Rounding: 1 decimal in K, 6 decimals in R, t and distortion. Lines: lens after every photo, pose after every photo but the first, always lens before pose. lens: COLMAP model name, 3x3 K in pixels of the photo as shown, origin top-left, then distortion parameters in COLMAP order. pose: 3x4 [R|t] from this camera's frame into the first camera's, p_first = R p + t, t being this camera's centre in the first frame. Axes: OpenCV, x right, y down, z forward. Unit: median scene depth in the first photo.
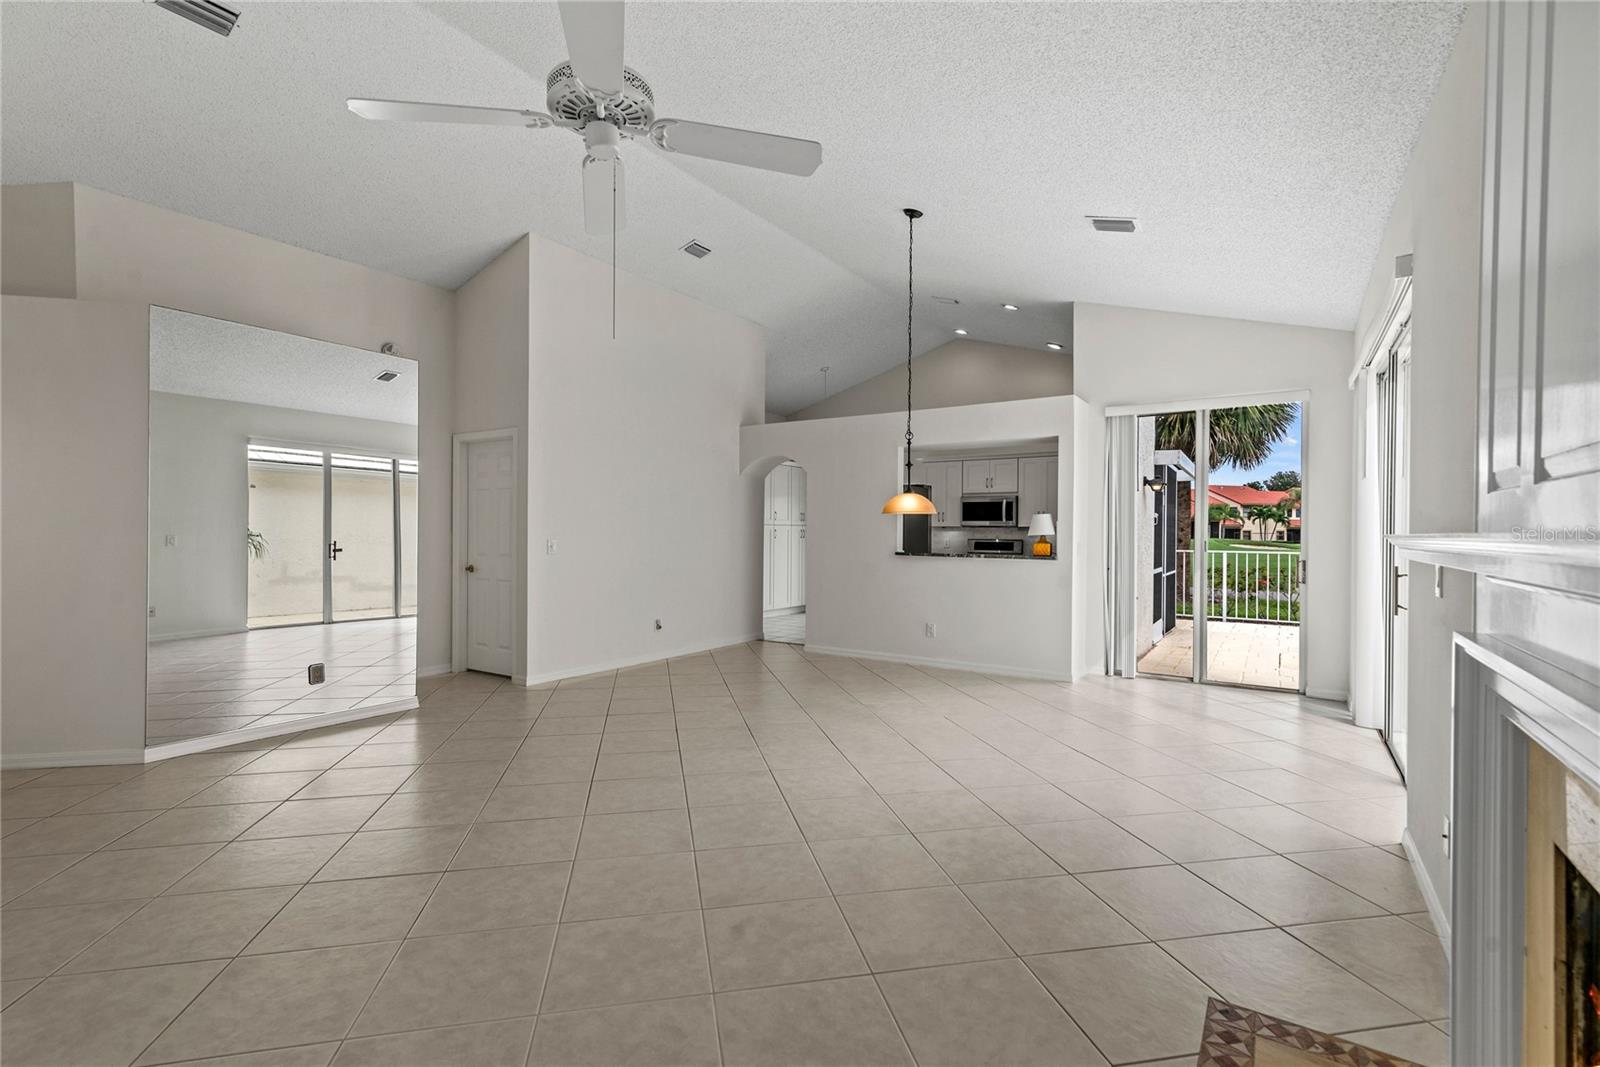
lens RADIAL K [[725.9, 0, 790.8], [0, 725.9, 530.5], [0, 0, 1]] dist [0.012317, -0.000722]
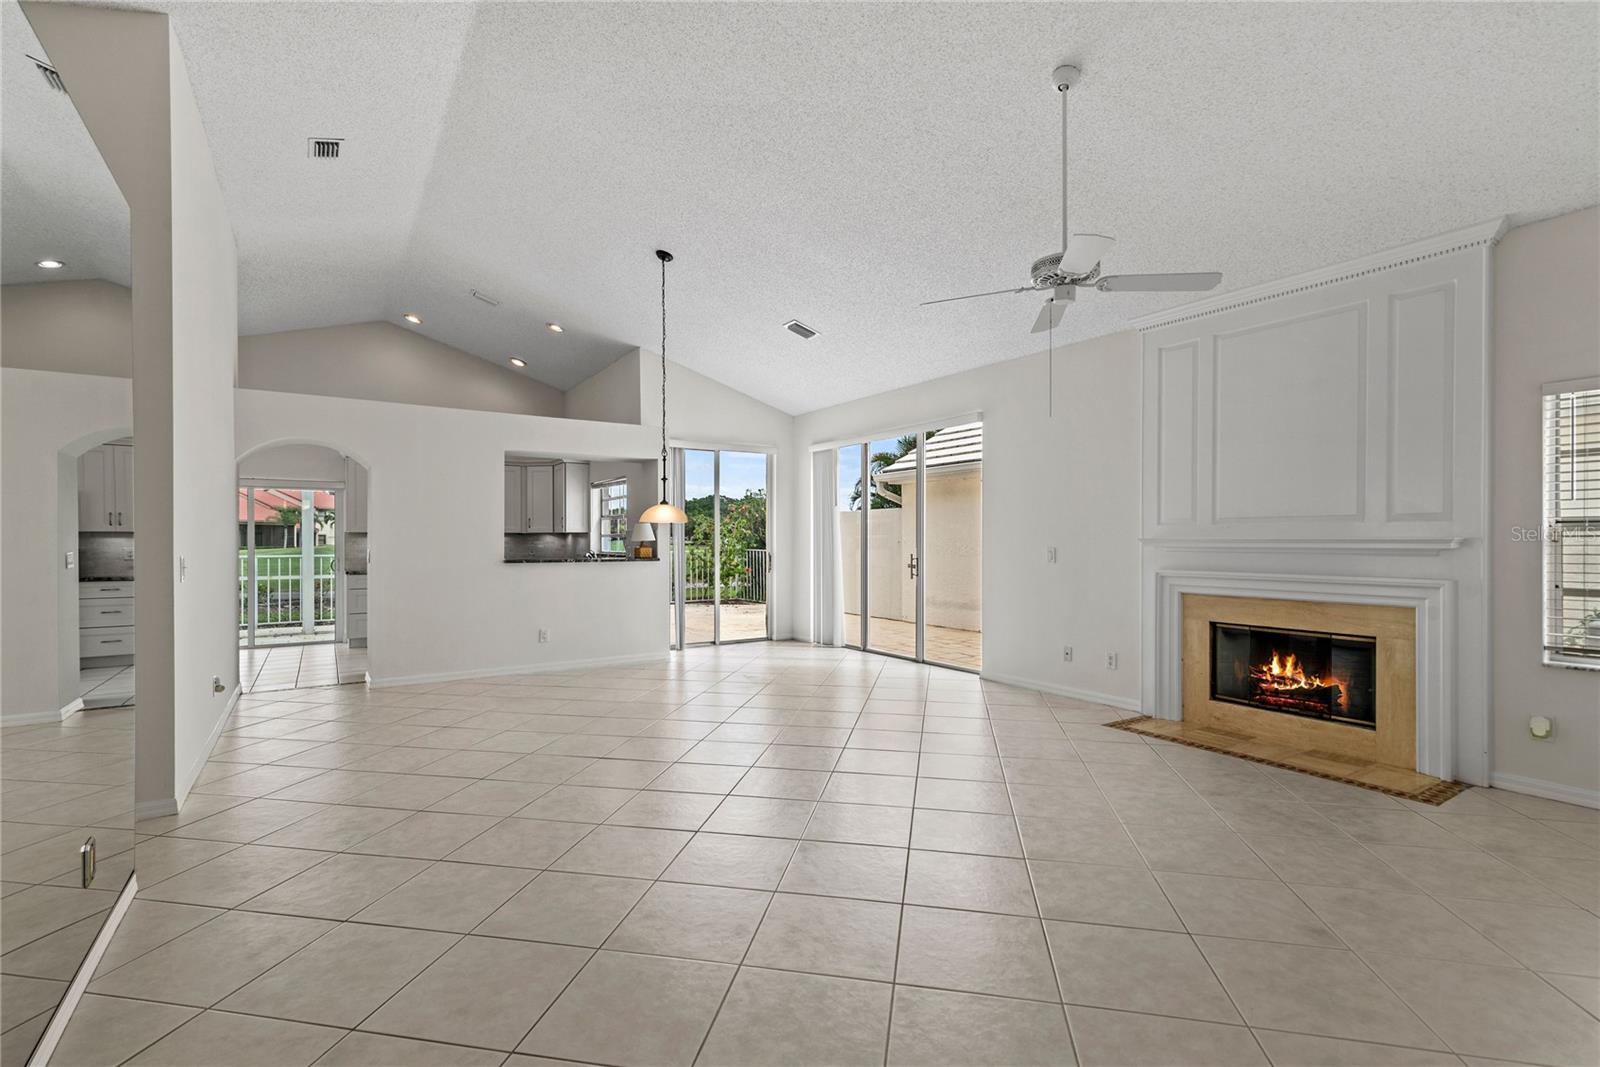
lens RADIAL K [[725.9, 0, 798.1], [0, 725.9, 537.0], [0, 0, 1]] dist [0.012317, -0.000722]
pose [[0.384404, -0.005432, 0.923149, -0.603863], [0.002669, 0.999985, 0.004772, -0.004033], [-0.923161, 0.000630, 0.384413, 0.286336]]
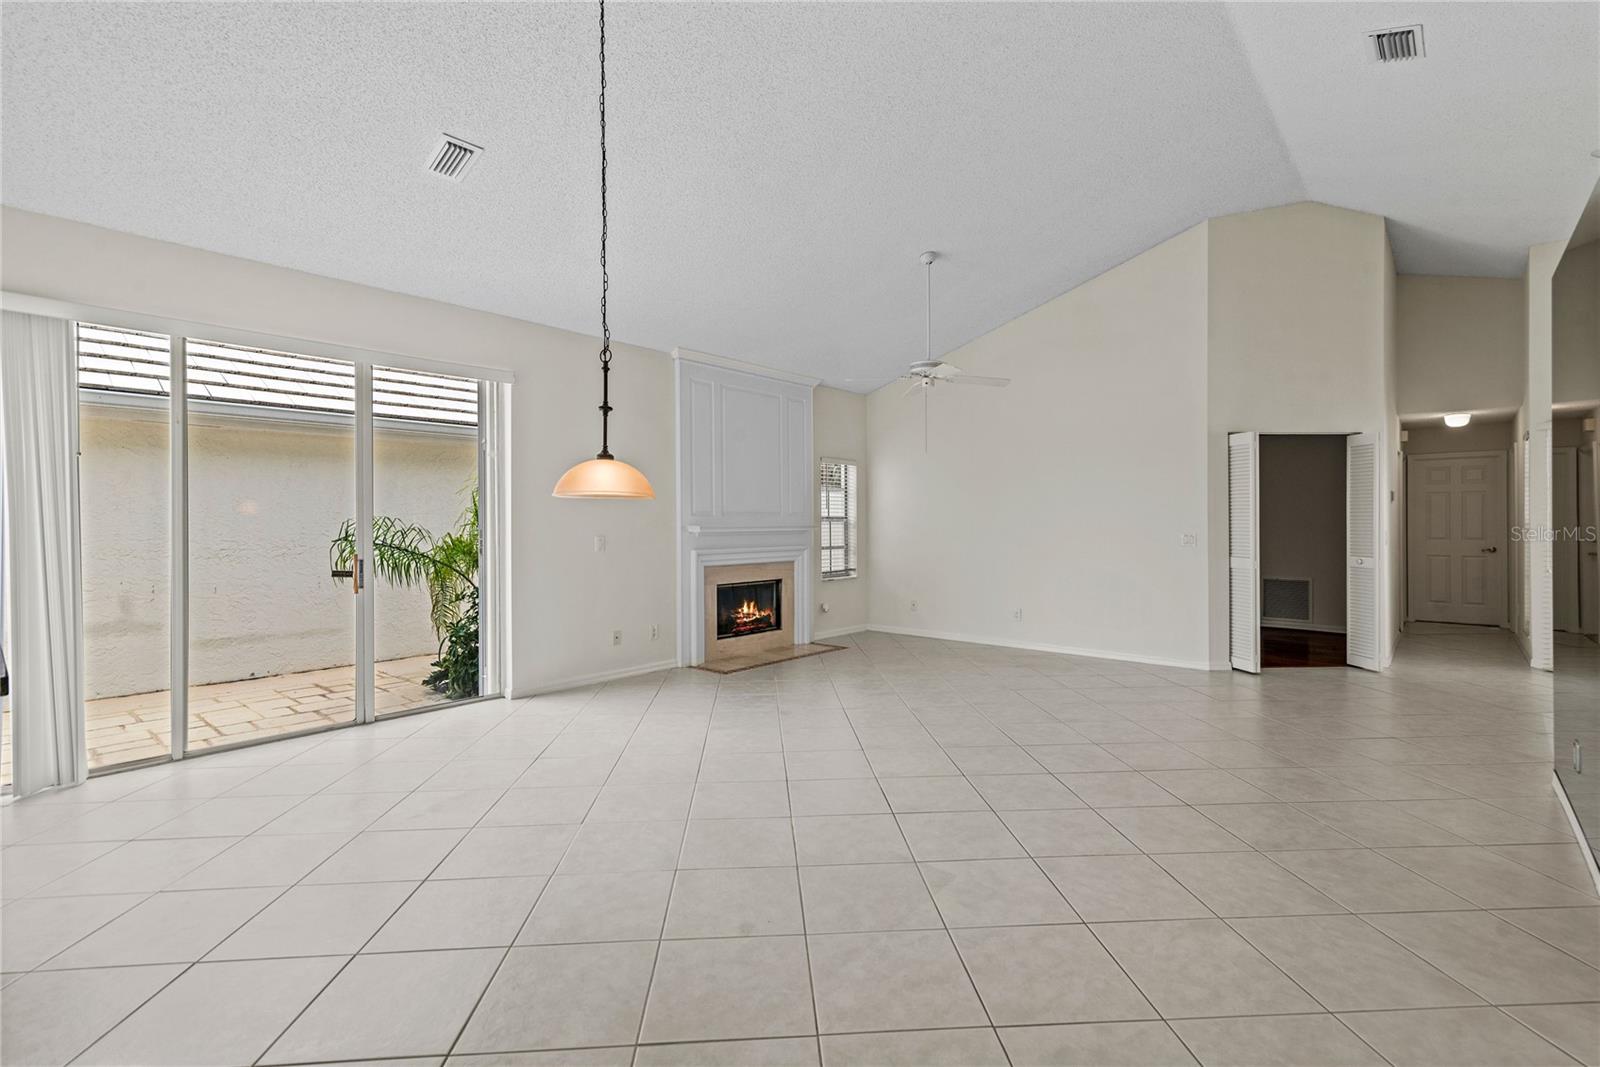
lens RADIAL K [[725.9, 0, 804.2], [0, 725.9, 523.8], [0, 0, 1]] dist [0.012317, -0.000722]
pose [[-0.992639, -0.003416, 0.121065, -0.034278], [-0.003333, 0.999994, 0.000889, -0.002492], [-0.121067, 0.000479, -0.992644, 1.165217]]
